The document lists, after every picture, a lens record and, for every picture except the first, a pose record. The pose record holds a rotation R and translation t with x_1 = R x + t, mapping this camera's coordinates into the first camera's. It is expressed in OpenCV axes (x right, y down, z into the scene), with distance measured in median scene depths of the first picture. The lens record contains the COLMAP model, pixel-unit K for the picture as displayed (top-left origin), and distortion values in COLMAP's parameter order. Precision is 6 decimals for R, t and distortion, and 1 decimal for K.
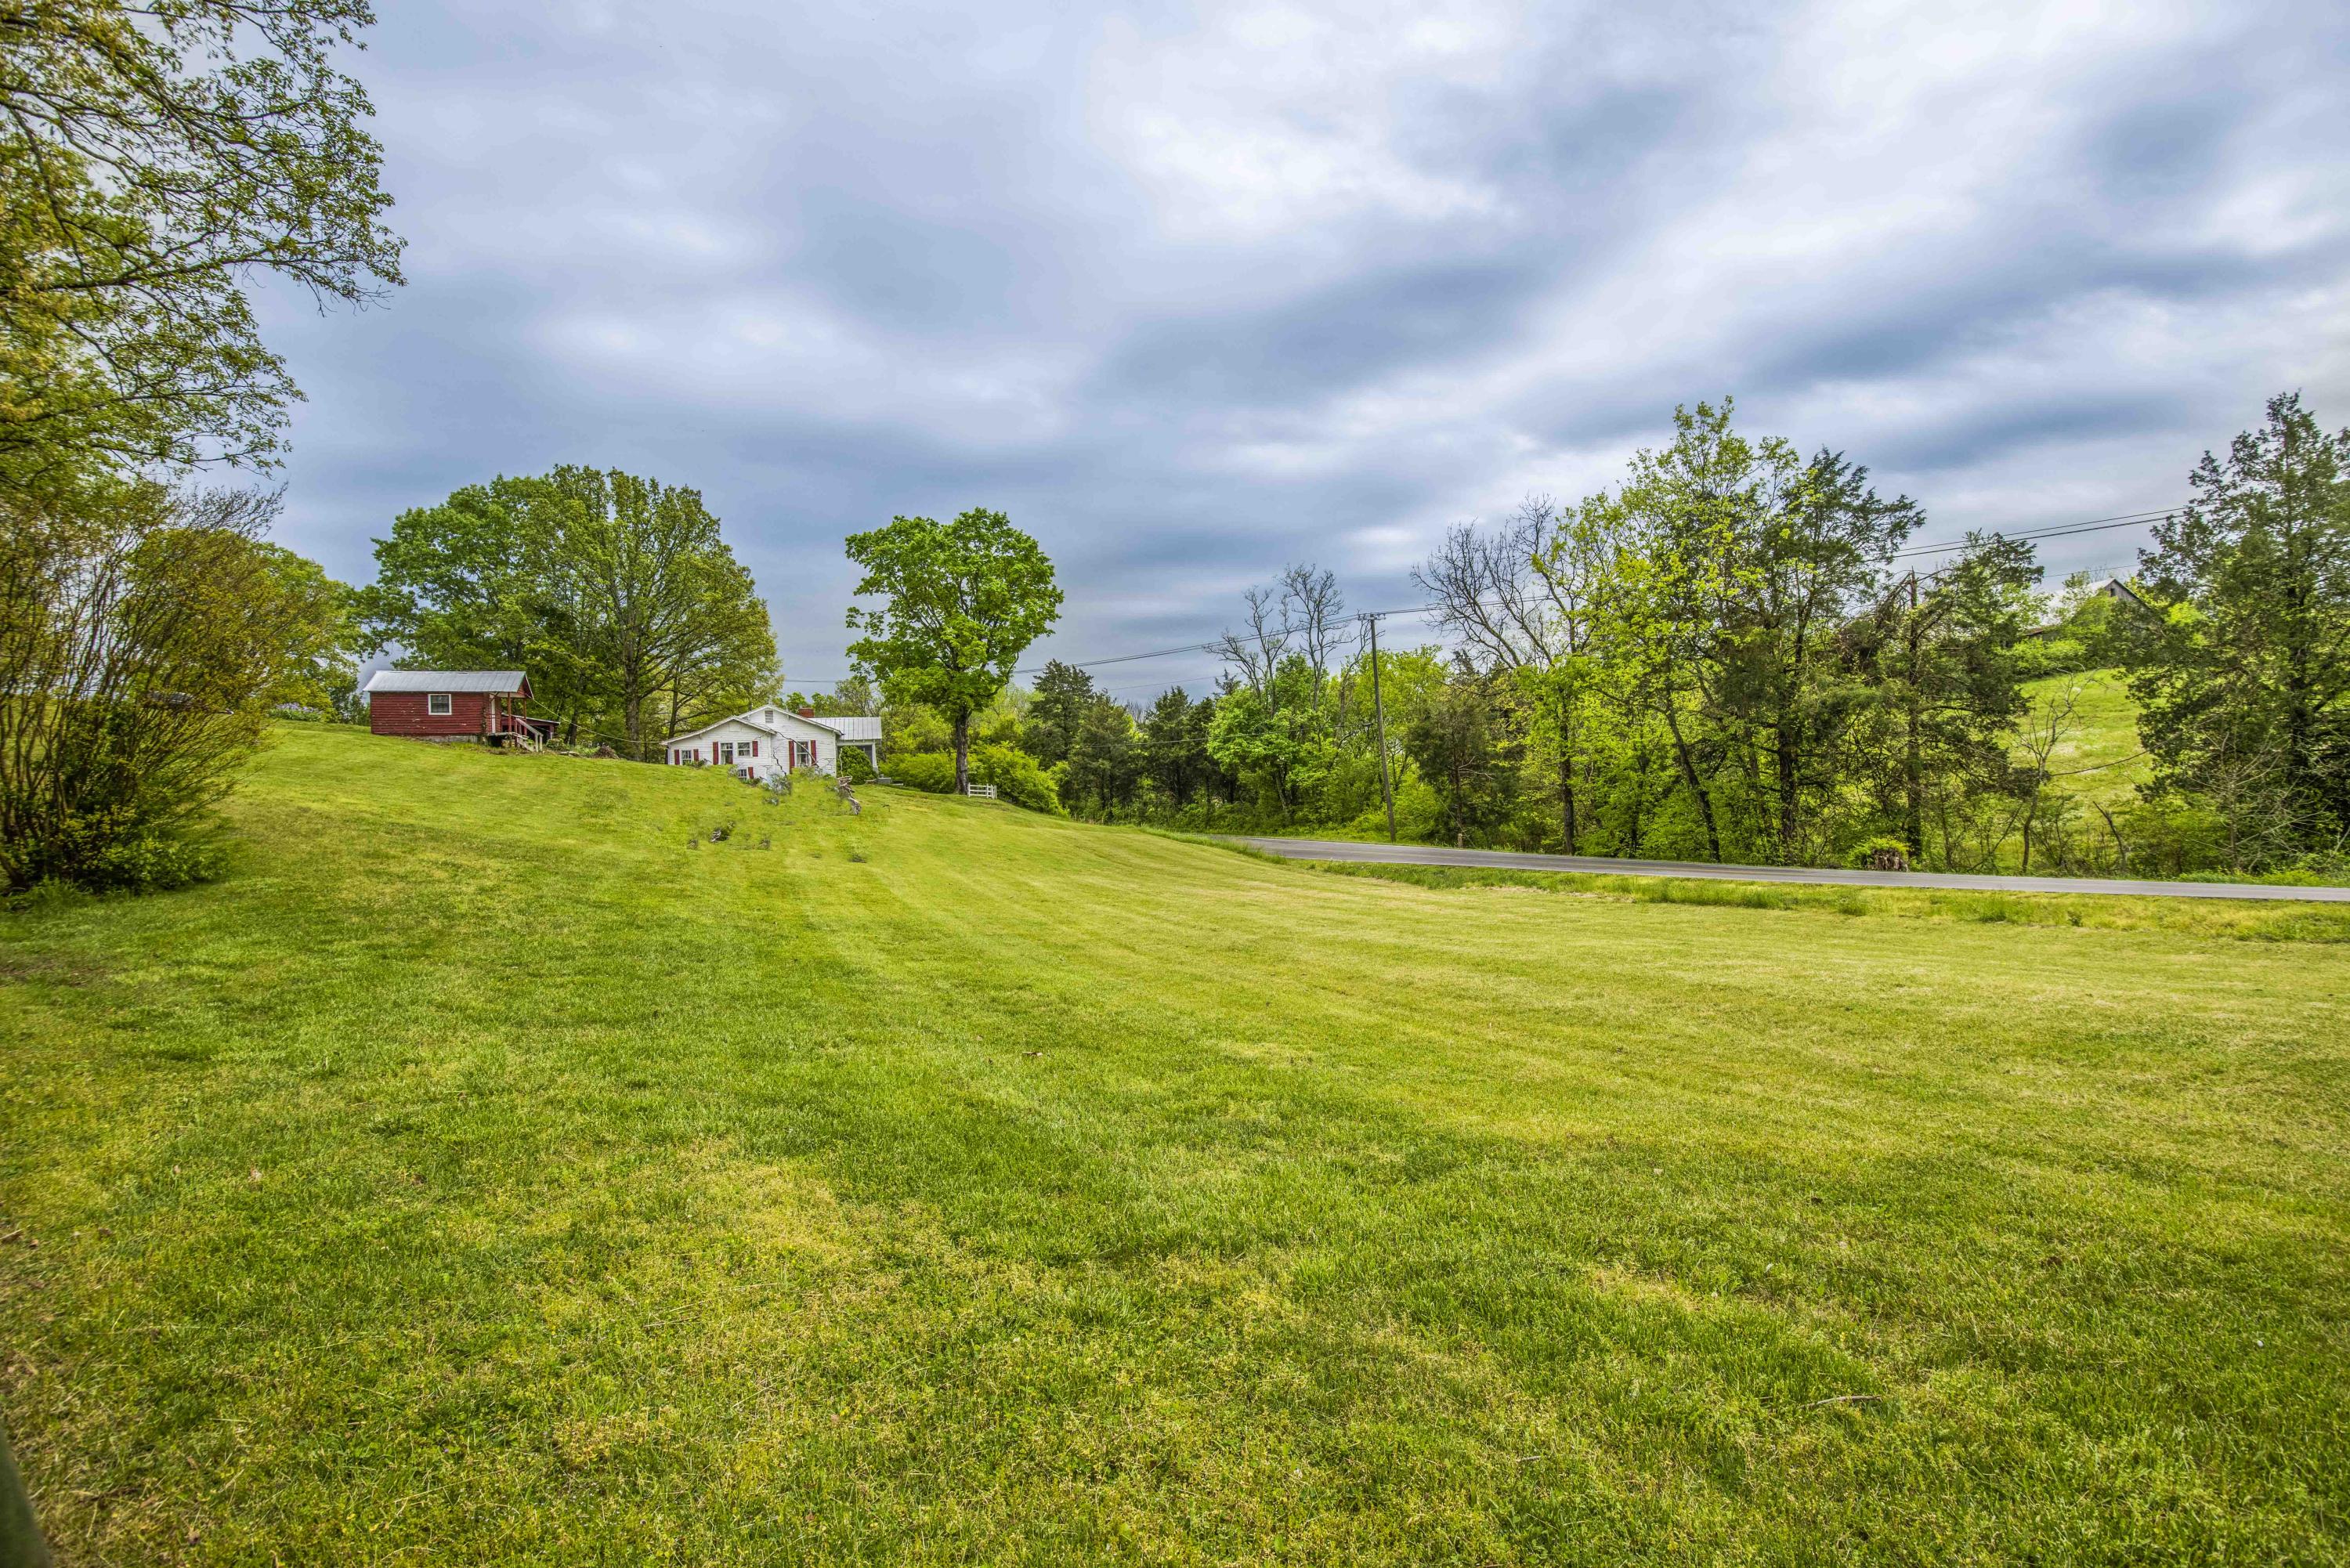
lens RADIAL K [[1055.2, 0, 1191.4], [0, 1055.2, 781.6], [0, 0, 1]] dist [-0.002063, -0.022581]
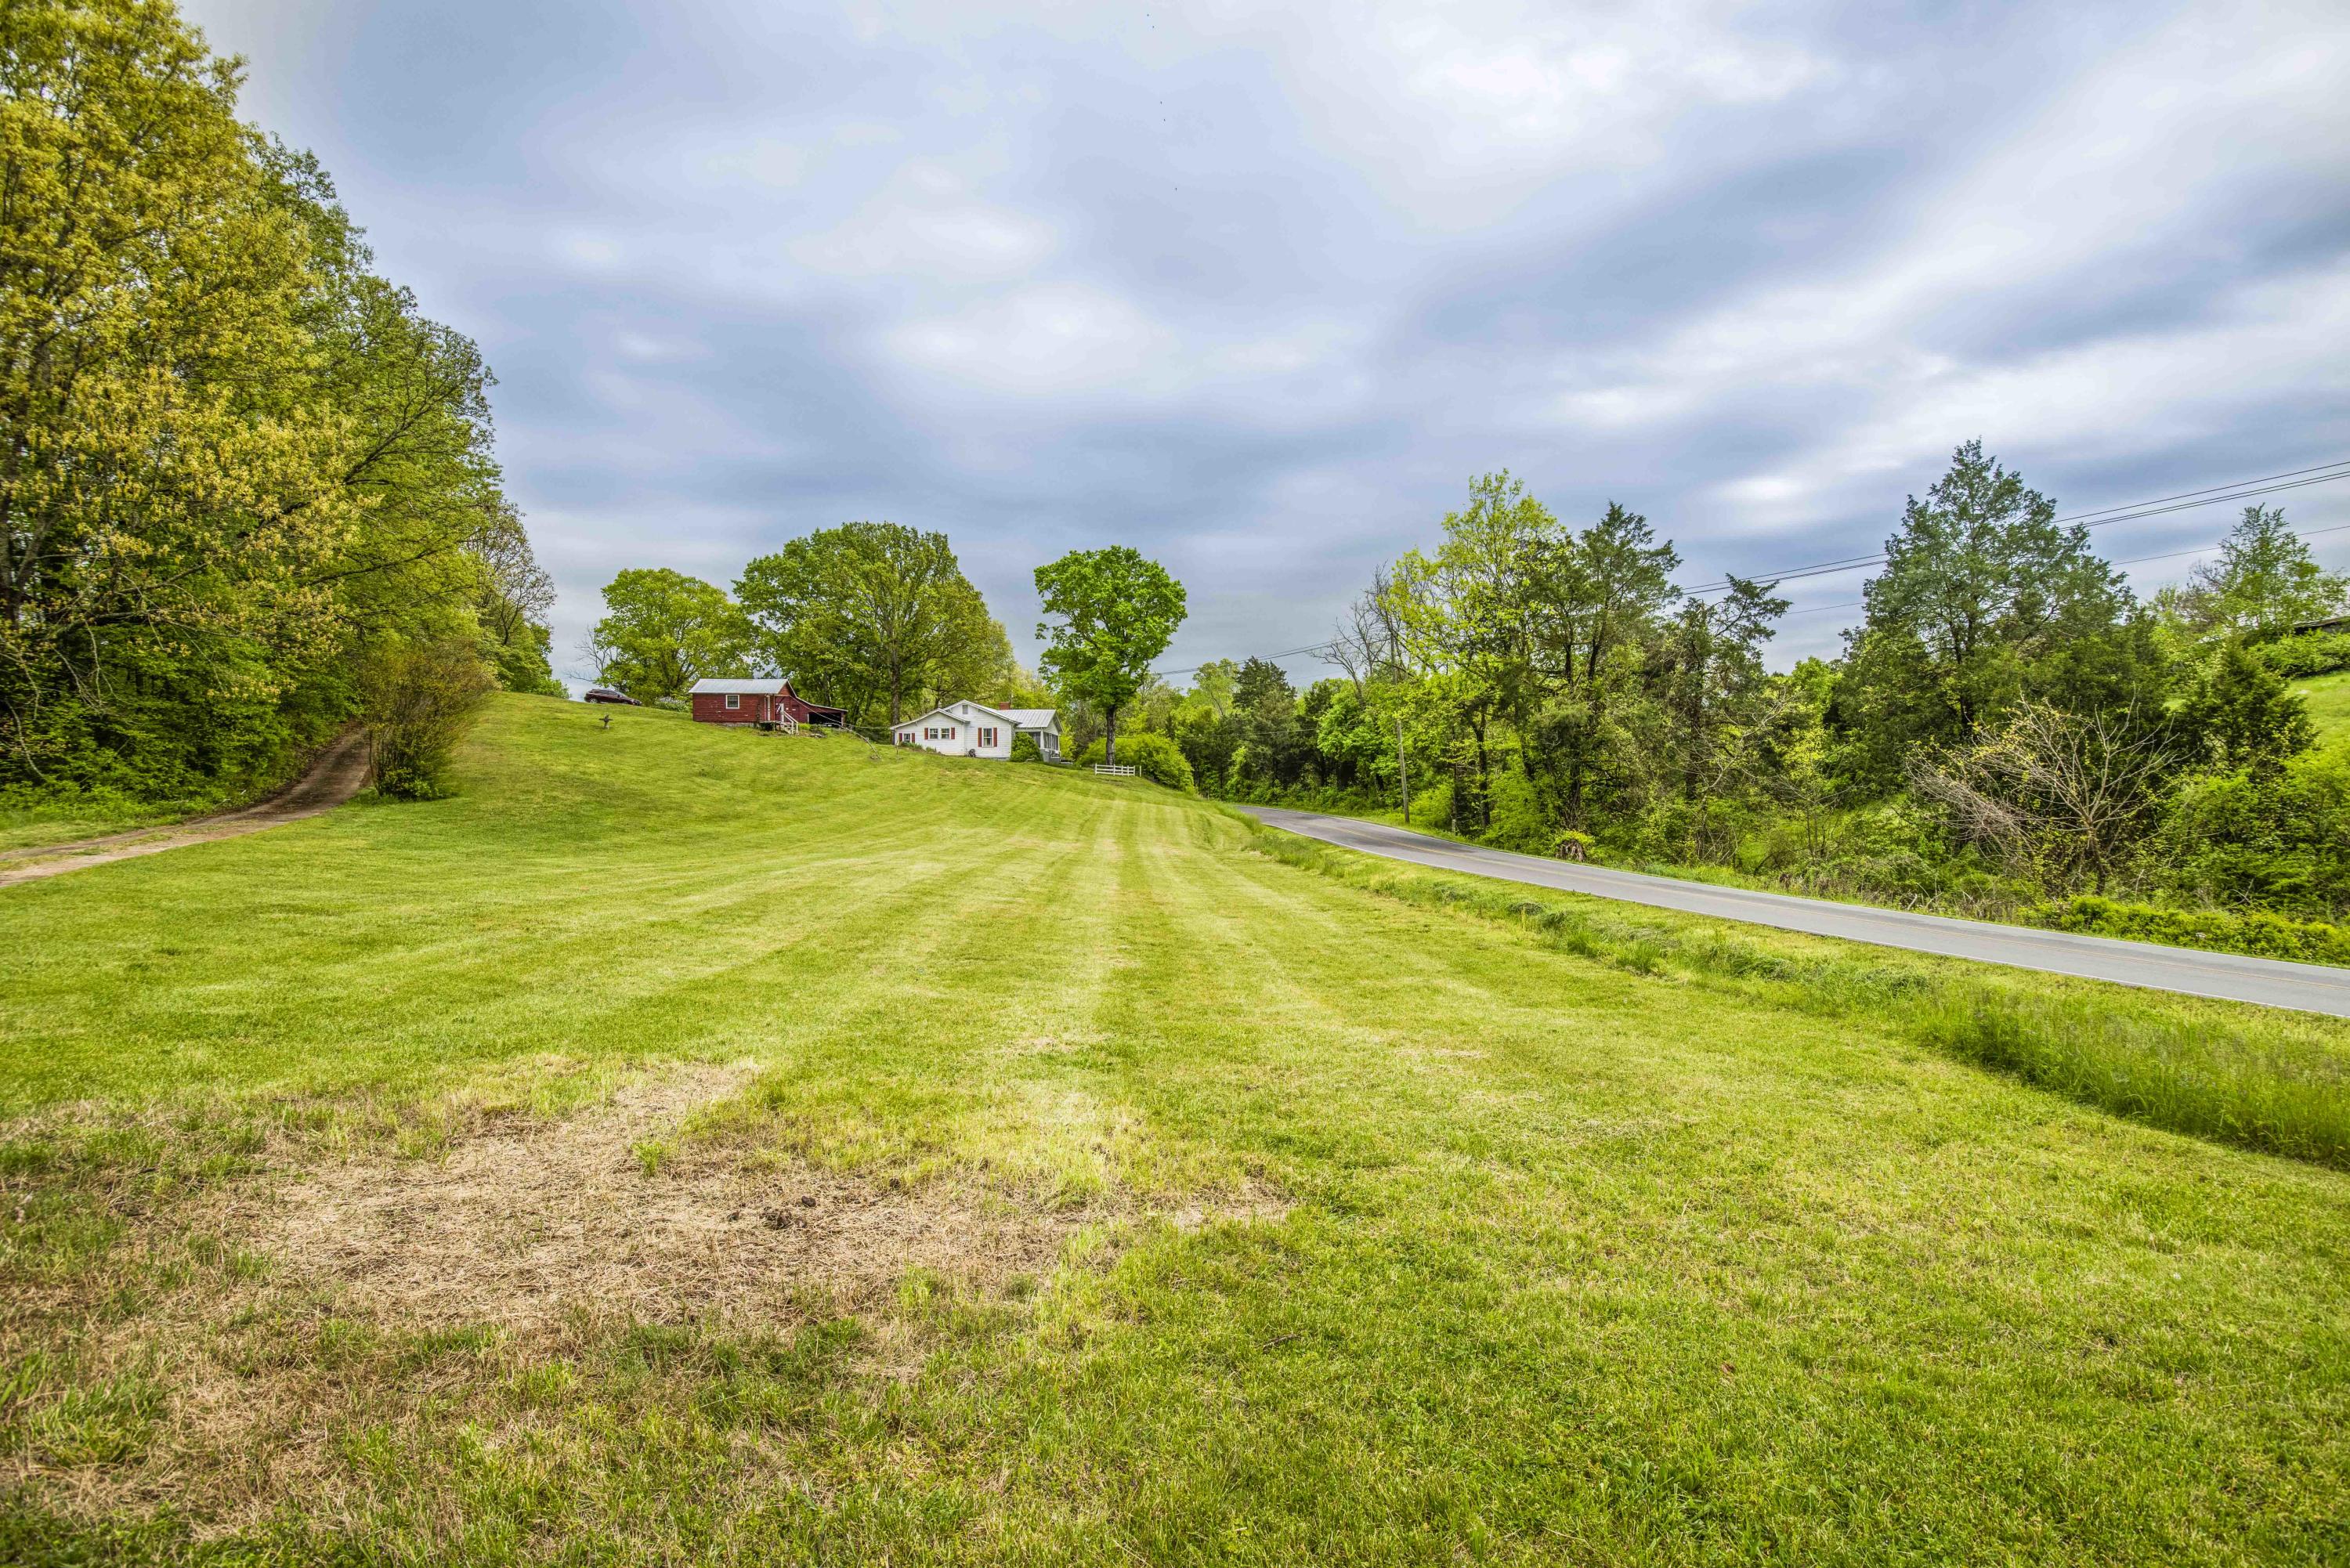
lens RADIAL K [[1055.2, 0, 1191.4], [0, 1055.2, 781.6], [0, 0, 1]] dist [-0.002063, -0.022581]
pose [[0.941690, 0.033650, -0.334796, 0.286840], [-0.026872, 0.999330, 0.024858, -0.010499], [0.335408, -0.014412, 0.941963, -0.145556]]
